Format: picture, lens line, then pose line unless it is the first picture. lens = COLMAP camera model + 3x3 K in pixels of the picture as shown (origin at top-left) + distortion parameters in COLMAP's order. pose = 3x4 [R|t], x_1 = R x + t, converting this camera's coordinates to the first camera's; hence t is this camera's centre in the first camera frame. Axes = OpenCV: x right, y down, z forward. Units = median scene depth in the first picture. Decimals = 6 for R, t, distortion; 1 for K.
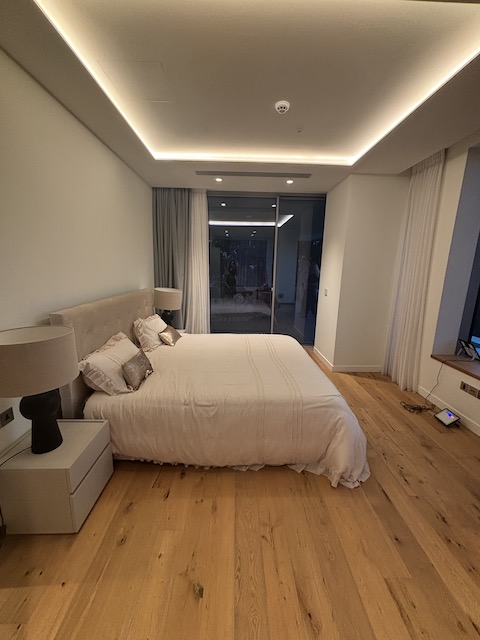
lens RADIAL K [[257.4, 0, 240.6], [0, 257.4, 319.6], [0, 0, 1]] dist [0.001616, -0.000672]
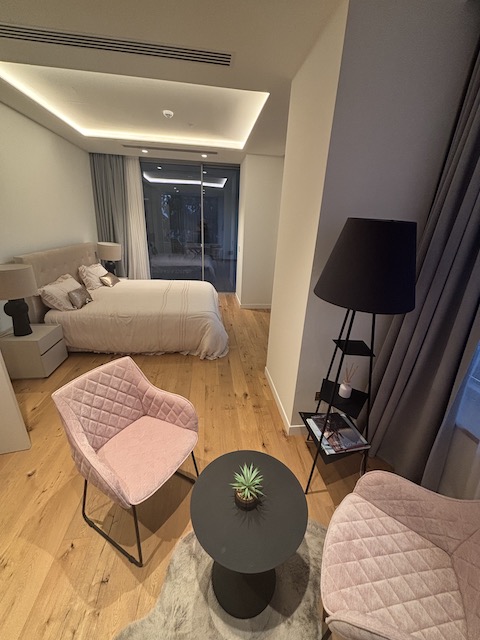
lens RADIAL K [[257.4, 0, 242.0], [0, 257.4, 318.3], [0, 0, 1]] dist [0.001616, -0.000672]
pose [[0.993631, -0.013897, 0.111820, 0.398126], [-0.003525, 0.988046, 0.154117, 0.084569], [-0.112625, -0.153529, 0.981705, -0.651607]]
